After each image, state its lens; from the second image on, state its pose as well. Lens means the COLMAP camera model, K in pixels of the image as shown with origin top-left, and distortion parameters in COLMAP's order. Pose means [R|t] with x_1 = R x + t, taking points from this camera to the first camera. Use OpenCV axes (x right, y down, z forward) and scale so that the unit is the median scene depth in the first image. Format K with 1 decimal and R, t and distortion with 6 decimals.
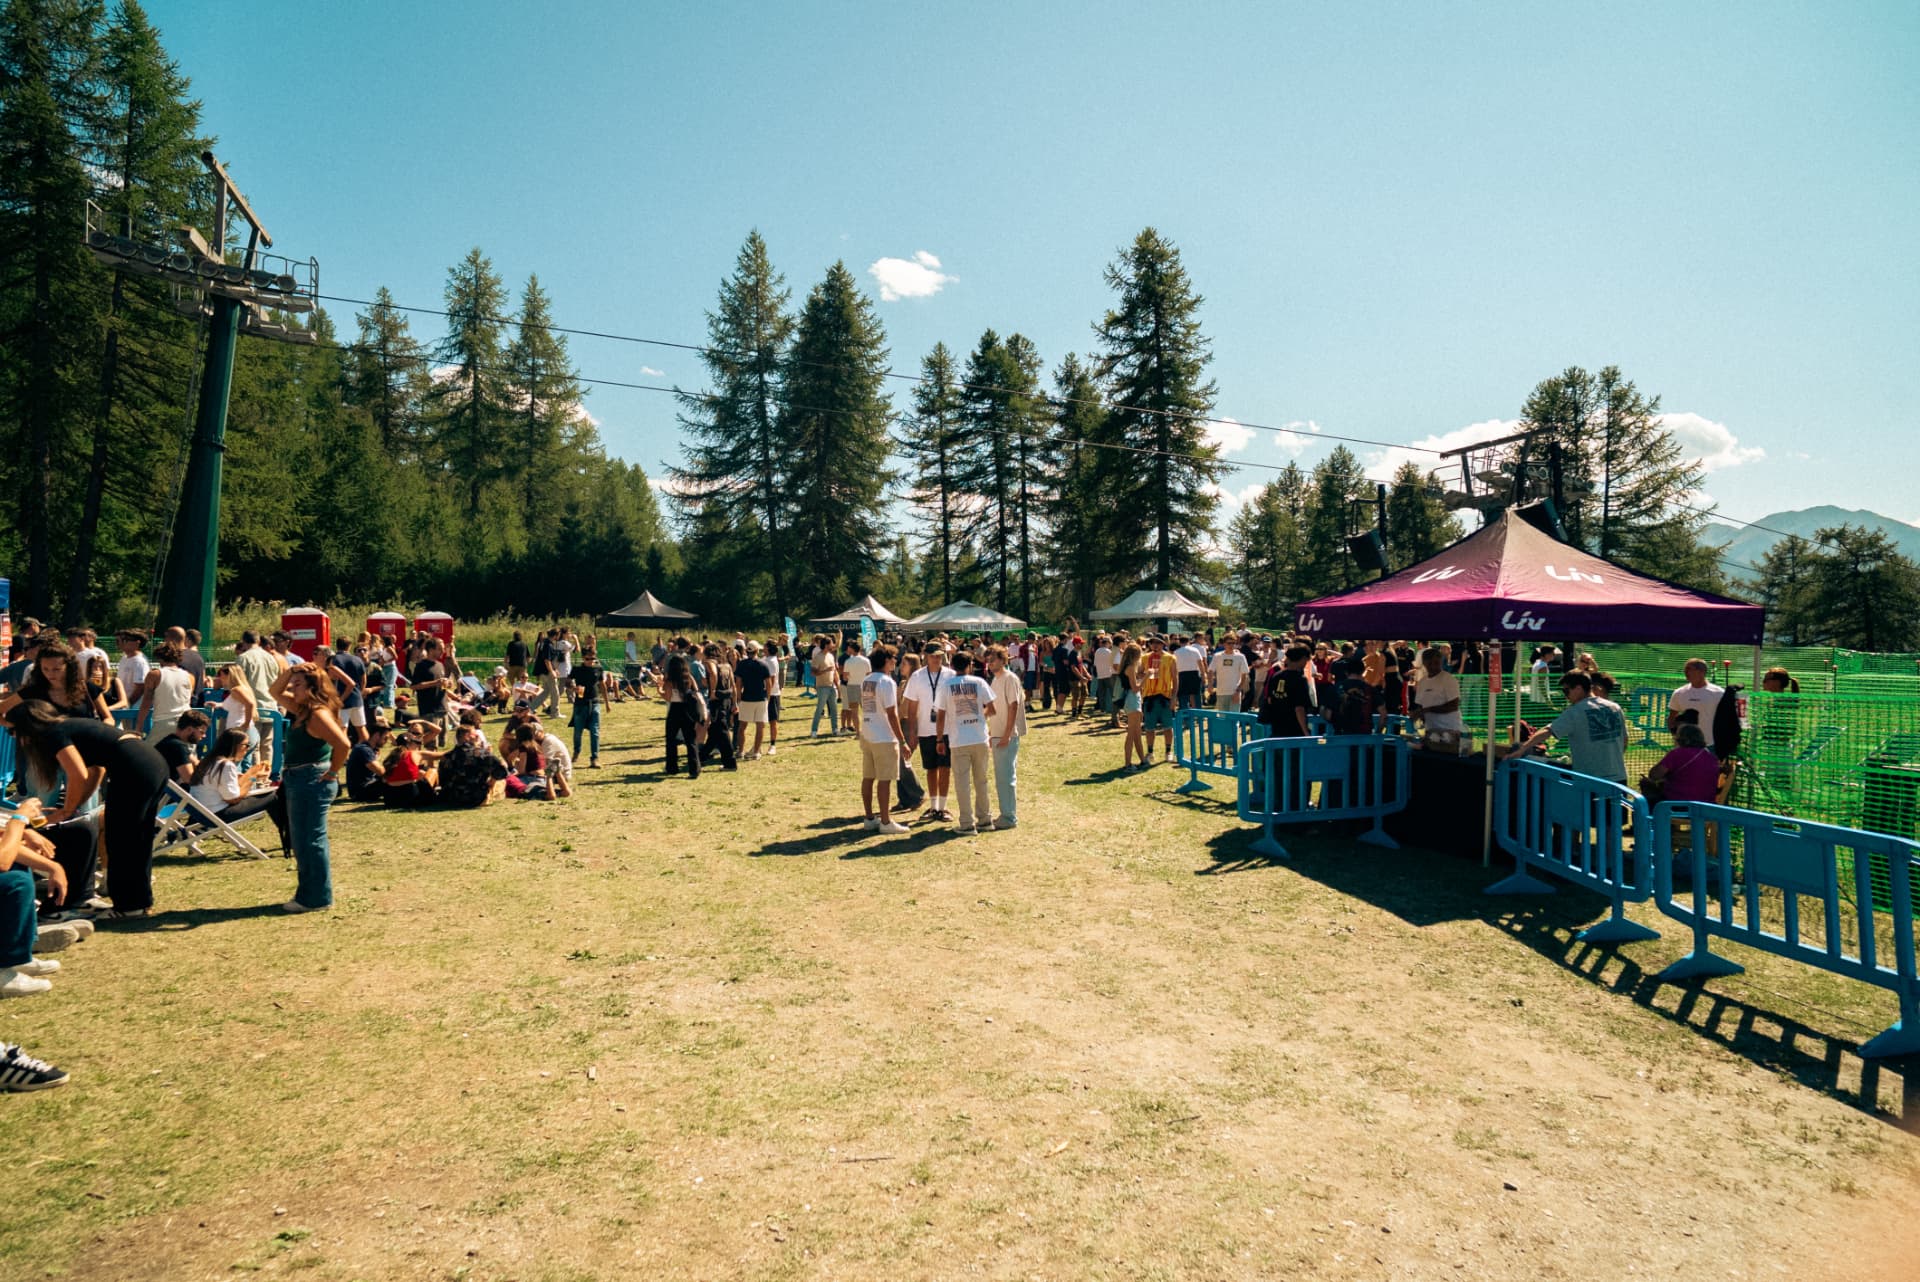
lens RADIAL K [[1144.1, 0, 954.7], [0, 1144.1, 645.8], [0, 0, 1]] dist [-0.058647, 0.042195]
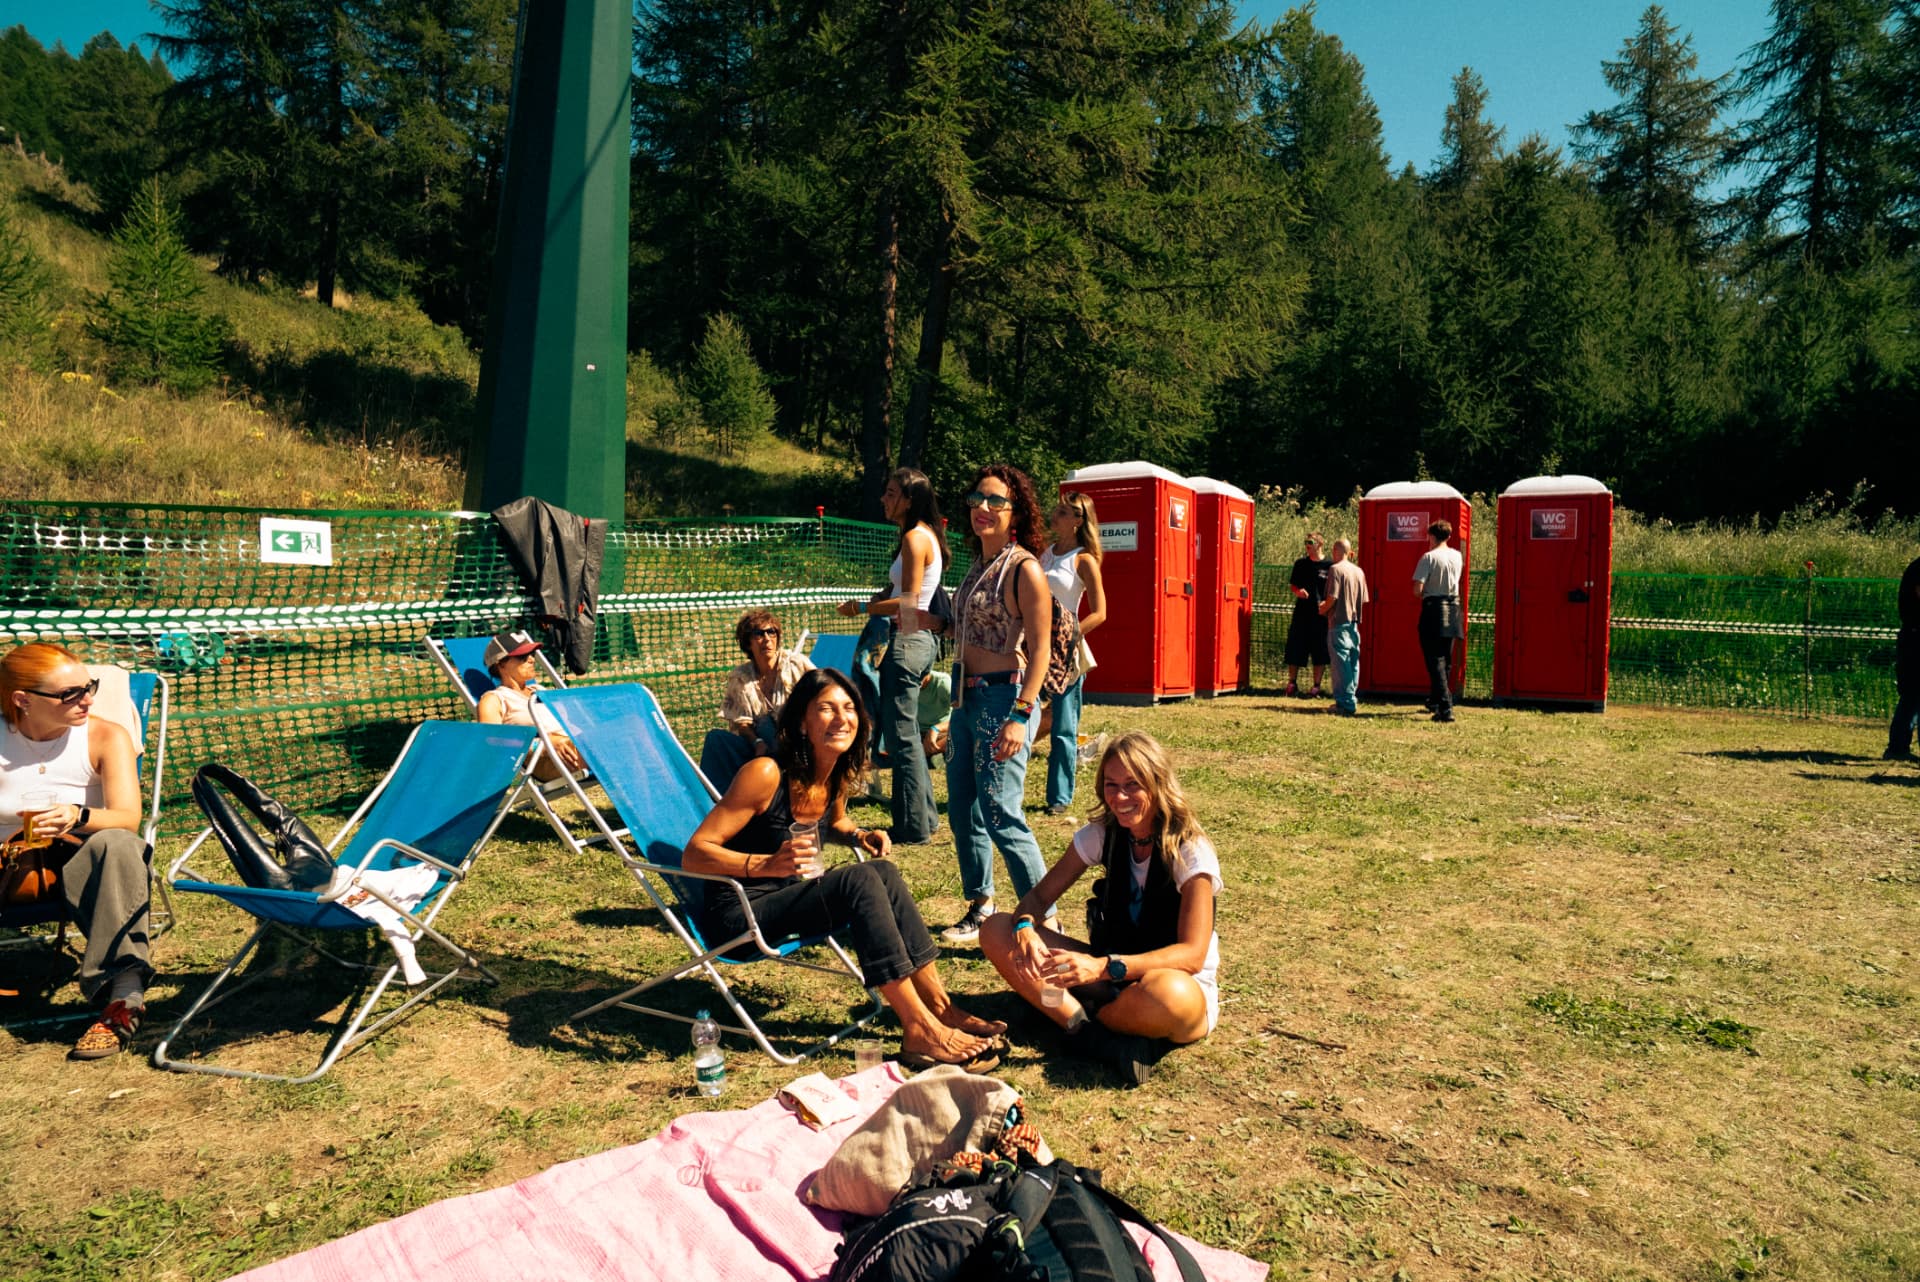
lens RADIAL K [[1144.1, 0, 962.2], [0, 1144.1, 637.1], [0, 0, 1]] dist [-0.058647, 0.042195]
pose [[0.472016, 0.034528, -0.880913, -0.187740], [-0.005963, 0.999335, 0.035974, 0.004517], [0.881570, -0.011727, 0.471908, 0.523186]]
